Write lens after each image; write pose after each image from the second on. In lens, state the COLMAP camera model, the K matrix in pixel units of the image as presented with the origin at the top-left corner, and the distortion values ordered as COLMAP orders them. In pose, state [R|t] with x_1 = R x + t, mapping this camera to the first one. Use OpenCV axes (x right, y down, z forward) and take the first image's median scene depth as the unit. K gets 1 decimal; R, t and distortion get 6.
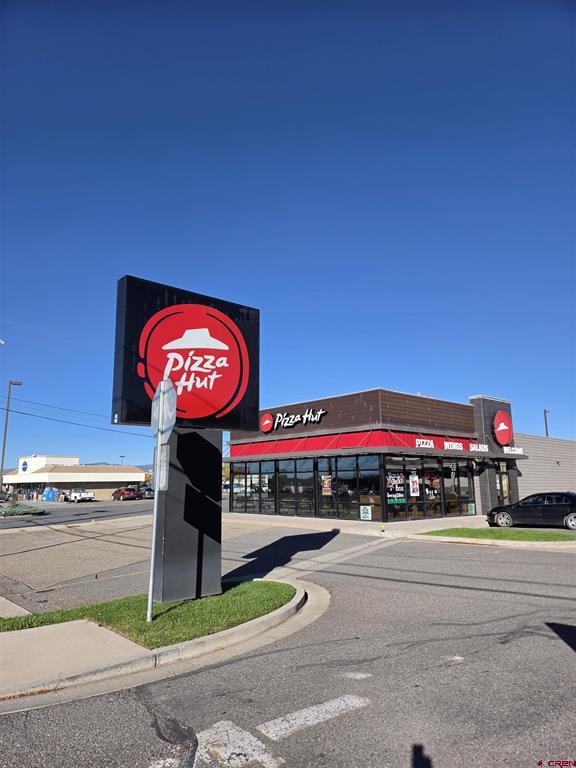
lens RADIAL K [[514.4, 0, 289.7], [0, 514.4, 387.4], [0, 0, 1]] dist [0.056335, -0.039370]
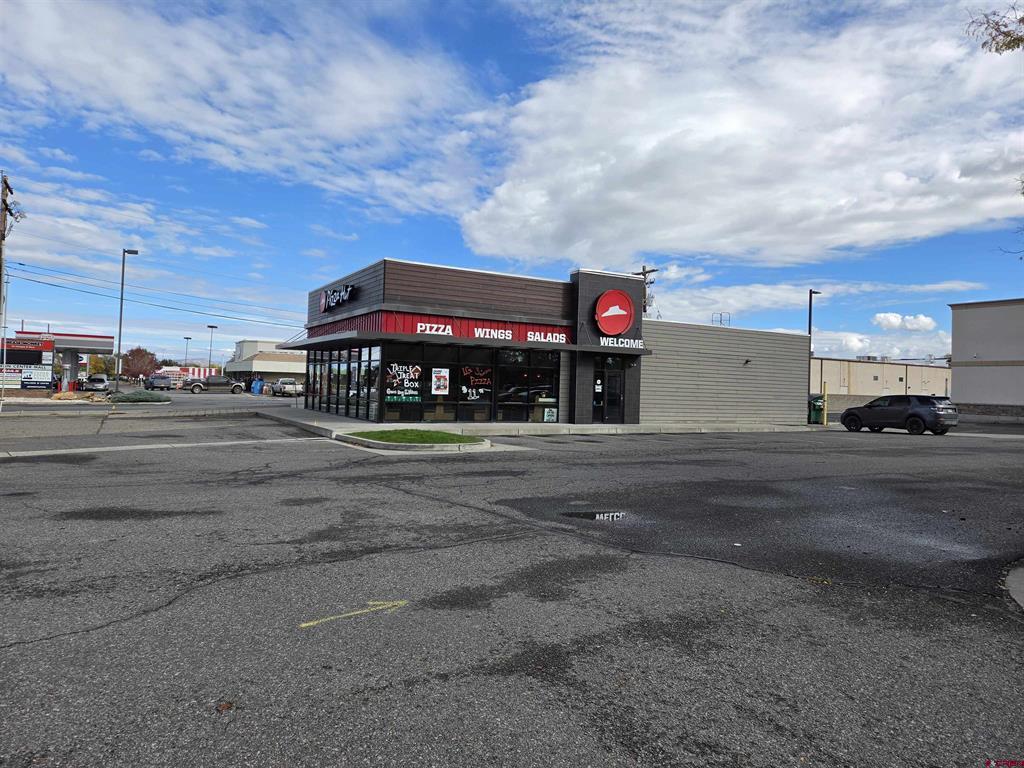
lens RADIAL K [[685.9, 0, 512.2], [0, 685.9, 381.1], [0, 0, 1]] dist [0.056335, -0.039370]
pose [[0.979472, 0.035869, -0.198363, 0.560633], [-0.000735, 0.984670, 0.174426, 0.002689], [0.201579, -0.170700, 0.964483, -0.008143]]
